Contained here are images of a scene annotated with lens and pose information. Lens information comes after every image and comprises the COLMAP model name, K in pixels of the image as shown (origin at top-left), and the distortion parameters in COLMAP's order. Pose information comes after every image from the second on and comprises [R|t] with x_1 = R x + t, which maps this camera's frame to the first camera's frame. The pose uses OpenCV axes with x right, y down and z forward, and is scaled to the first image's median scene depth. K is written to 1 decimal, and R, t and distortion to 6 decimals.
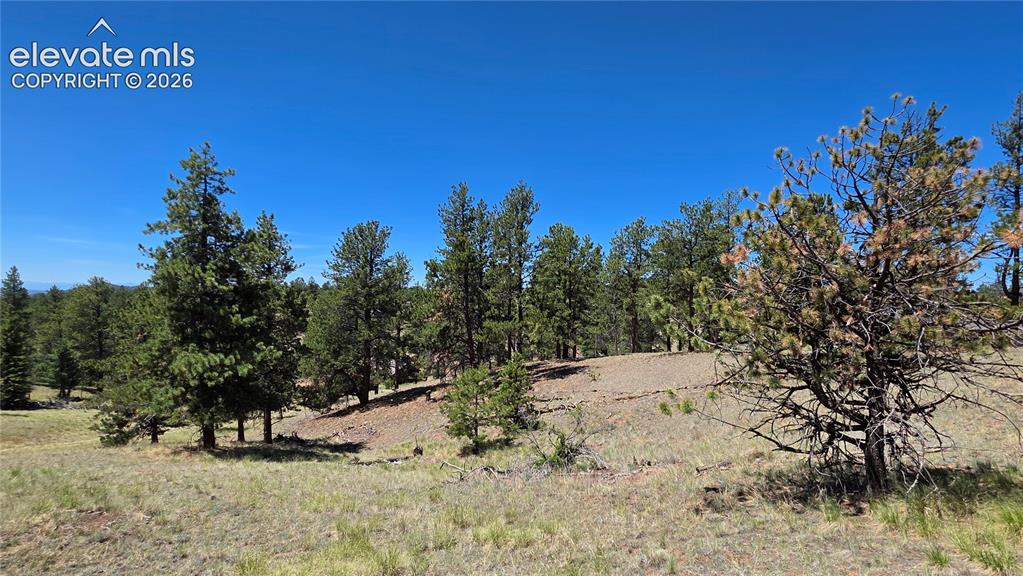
lens RADIAL K [[467.1, 0, 510.5], [0, 467.1, 286.2], [0, 0, 1]] dist [0.000193, 0.001209]
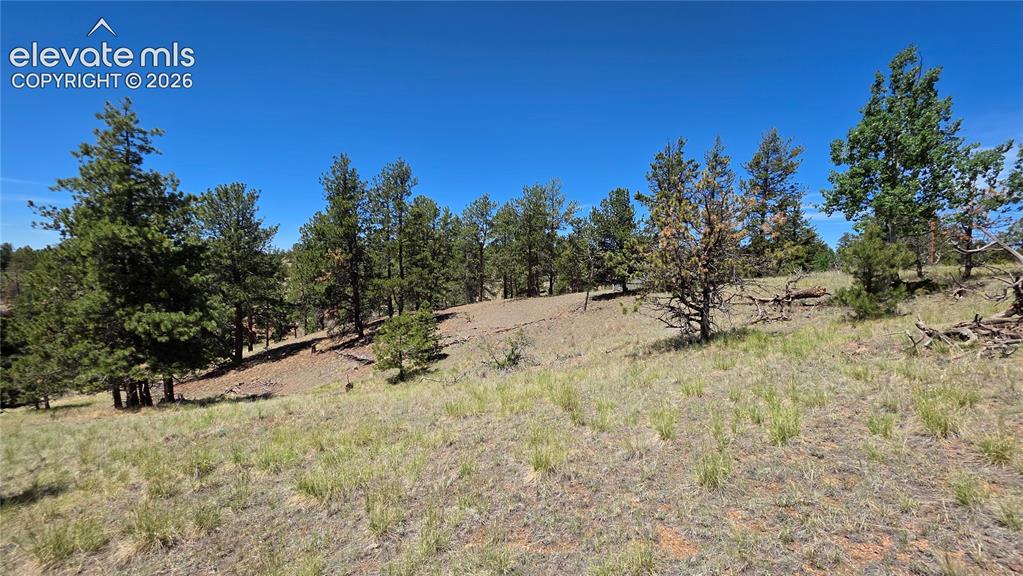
lens RADIAL K [[408.6, 0, 512.1], [0, 408.6, 286.4], [0, 0, 1]] dist [0.002352, -0.000949]
pose [[0.914443, -0.035458, 0.403159, -0.189648], [-0.000960, 0.995962, 0.089772, 0.002331], [-0.404714, -0.082479, 0.910716, -0.084590]]
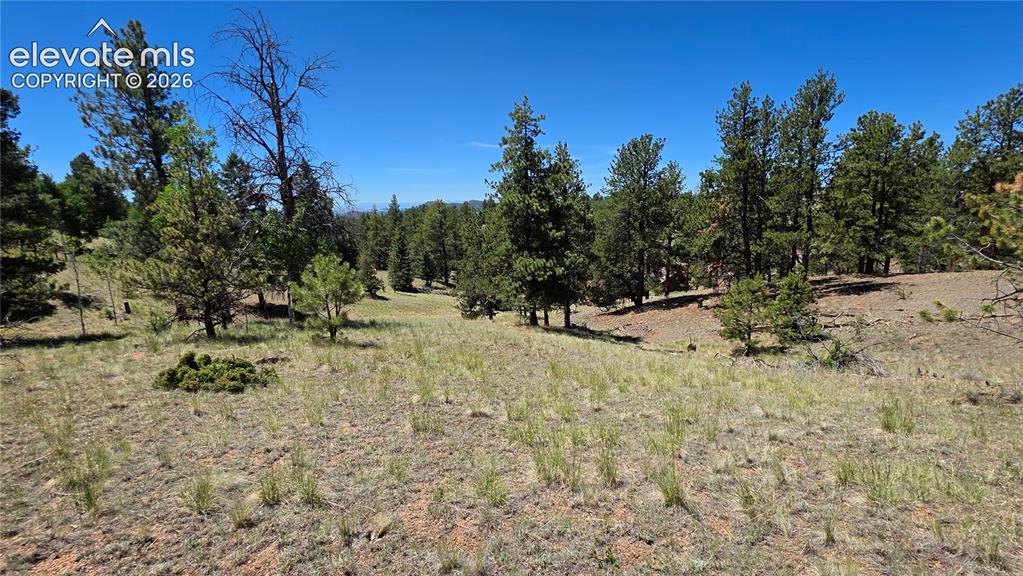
lens RADIAL K [[467.1, 0, 509.5], [0, 467.1, 284.8], [0, 0, 1]] dist [0.000193, 0.001209]
pose [[0.849423, 0.053598, -0.524983, 0.012545], [0.047912, 0.982887, 0.177869, -0.018381], [0.525532, -0.176239, 0.832319, -0.129364]]
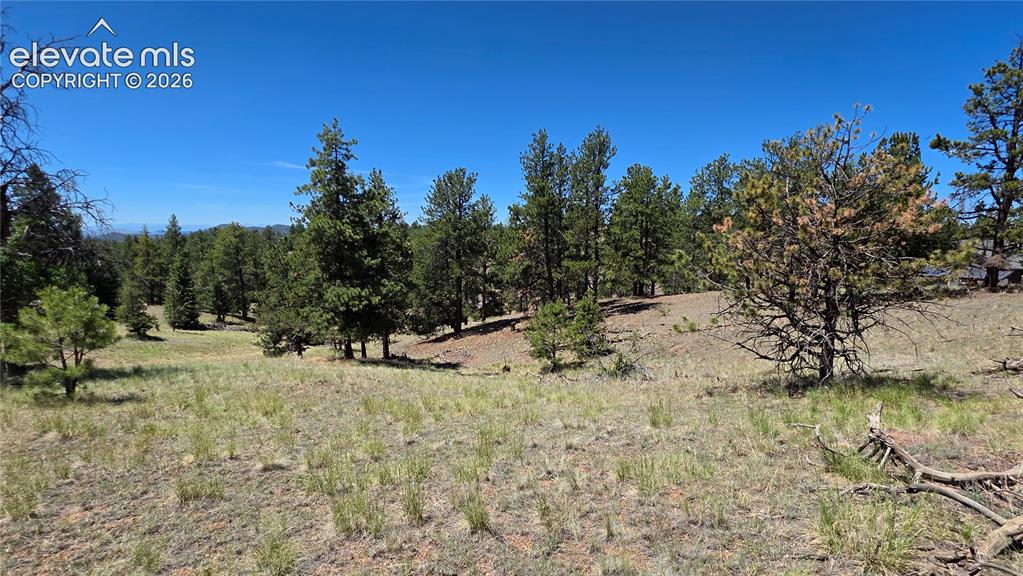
lens RADIAL K [[467.1, 0, 509.9], [0, 467.1, 284.8], [0, 0, 1]] dist [0.000193, 0.001209]
pose [[0.984813, 0.009114, -0.173379, 0.015927], [0.013805, 0.991349, 0.130522, -0.017904], [0.173069, -0.130933, 0.976168, -0.125611]]
